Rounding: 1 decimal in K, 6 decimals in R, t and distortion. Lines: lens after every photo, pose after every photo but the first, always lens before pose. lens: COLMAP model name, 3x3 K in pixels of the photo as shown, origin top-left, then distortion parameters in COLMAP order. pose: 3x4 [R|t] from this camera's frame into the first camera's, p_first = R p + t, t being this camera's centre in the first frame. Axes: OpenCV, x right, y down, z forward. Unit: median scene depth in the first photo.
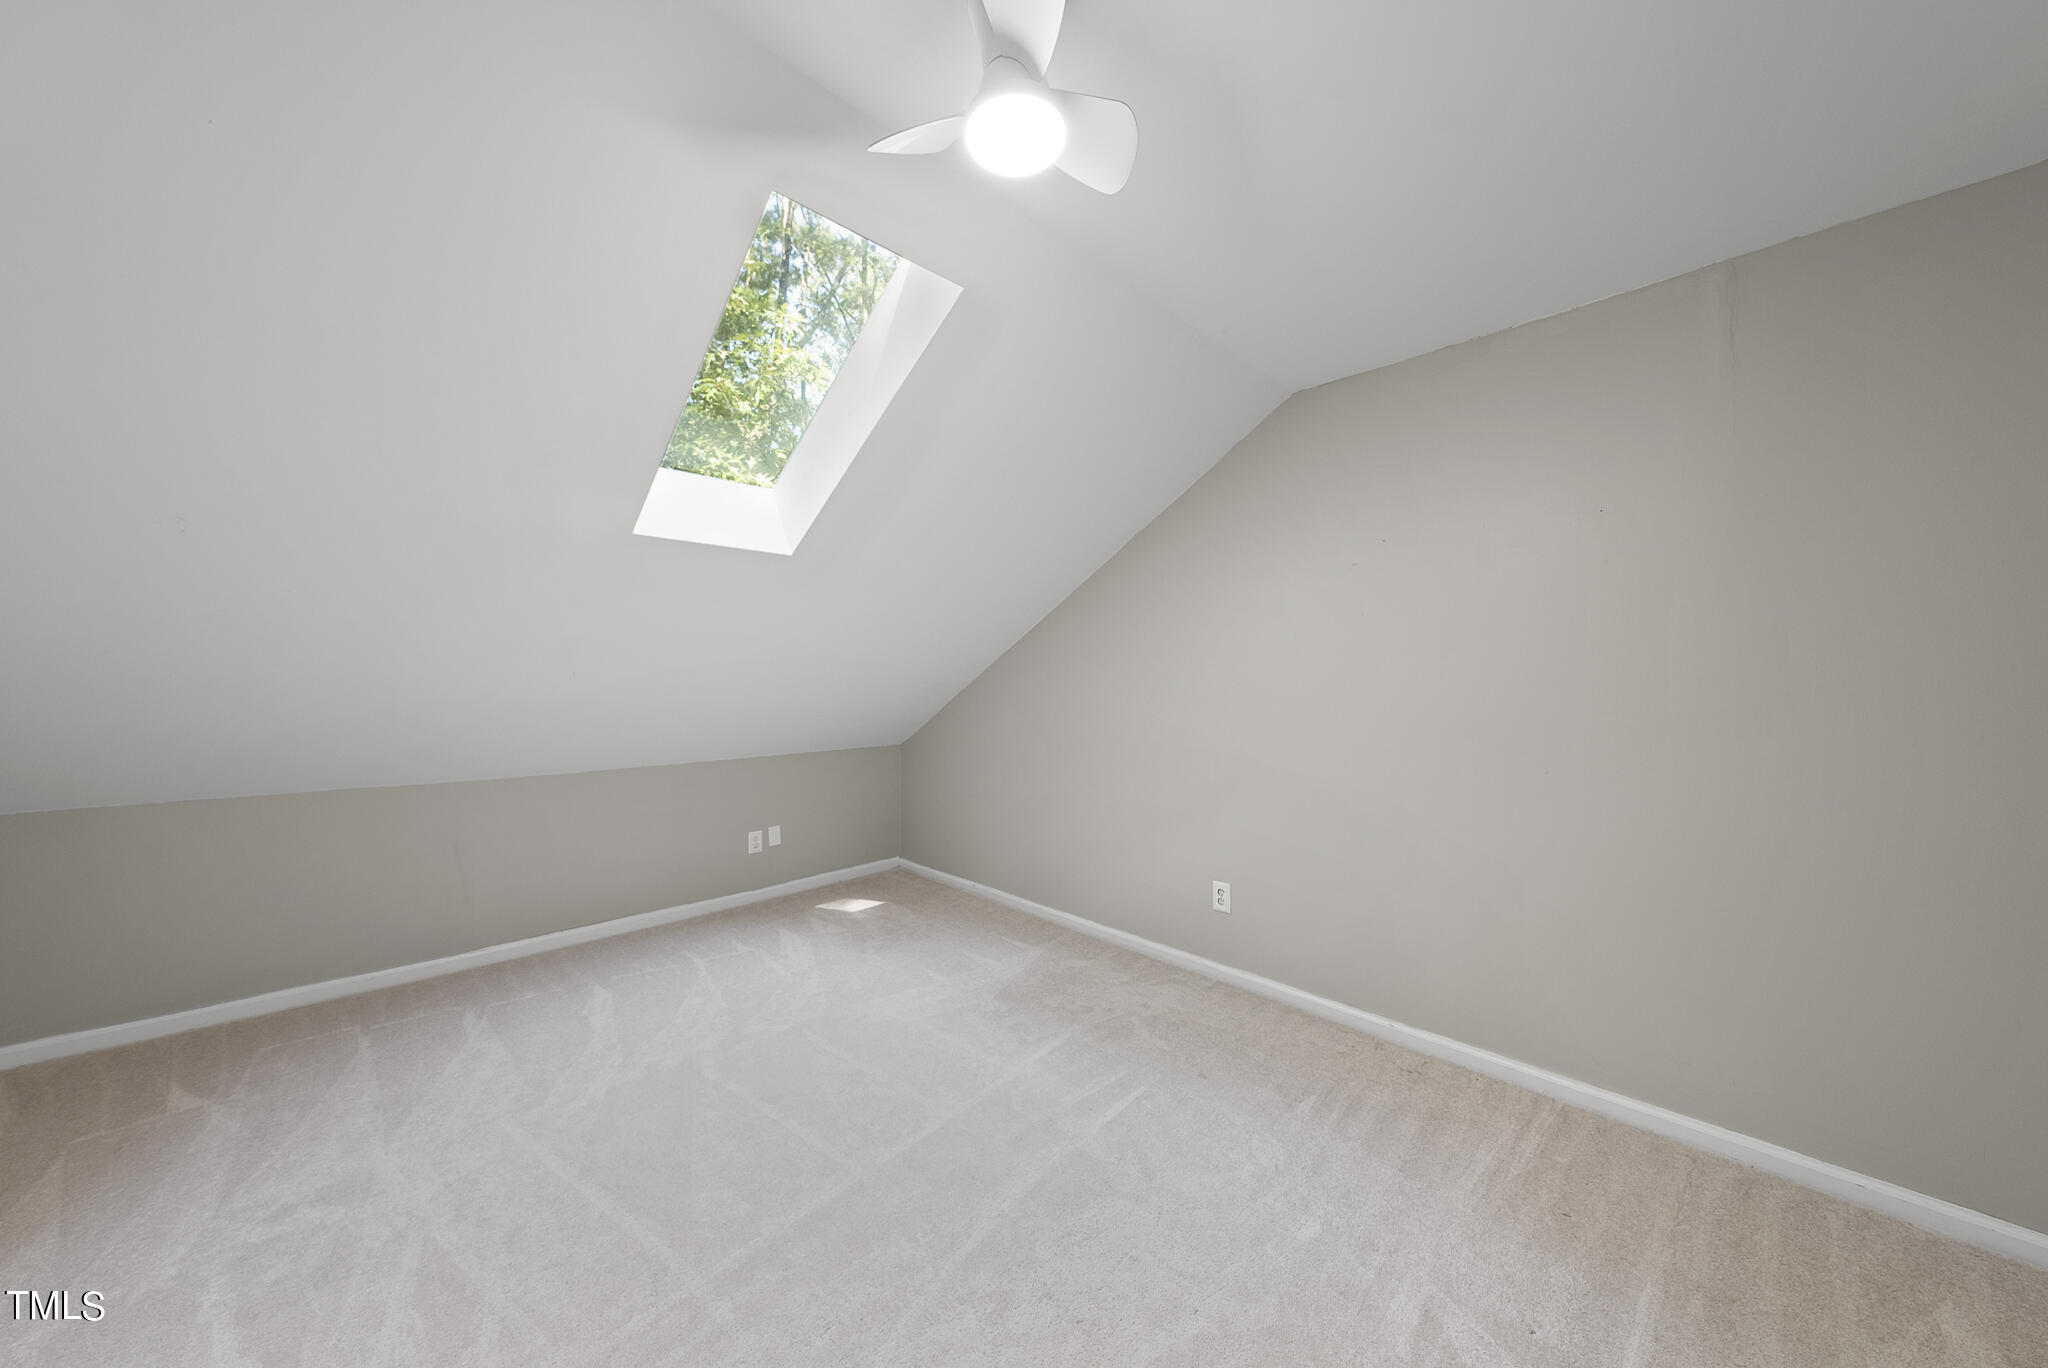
lens RADIAL K [[709.3, 0, 1028.6], [0, 709.3, 686.0], [0, 0, 1]] dist [-0.001668, -0.000222]
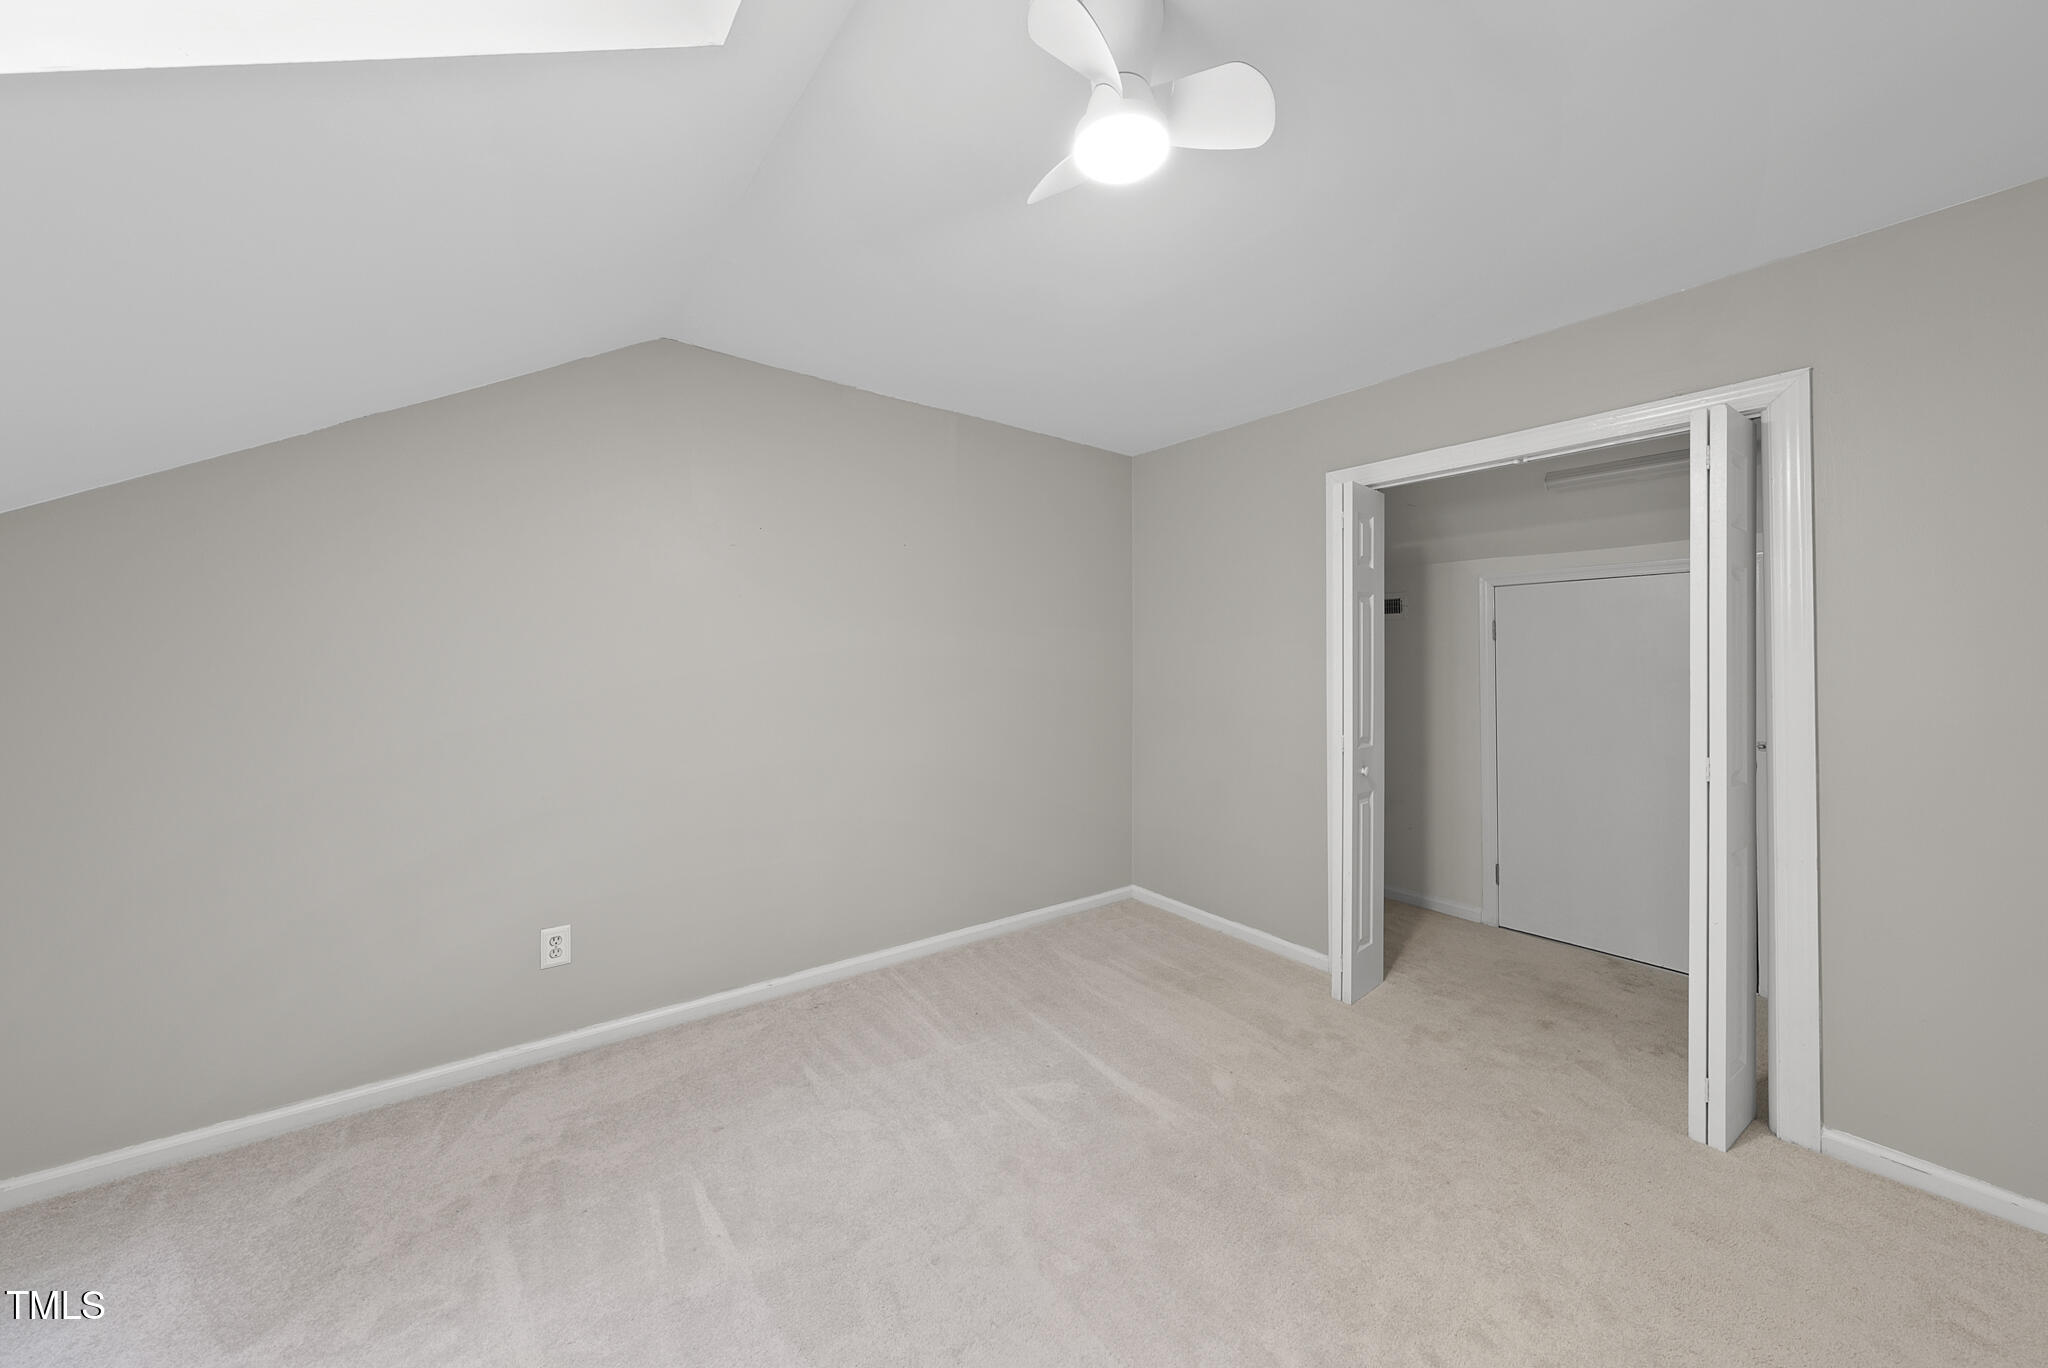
lens RADIAL K [[709.3, 0, 1028.5], [0, 709.3, 671.3], [0, 0, 1]] dist [-0.001668, -0.000222]
pose [[0.093311, -0.001698, 0.995636, -0.518141], [-0.000143, 0.999999, 0.001719, 0.001859], [-0.995637, -0.000303, 0.093311, 0.509015]]
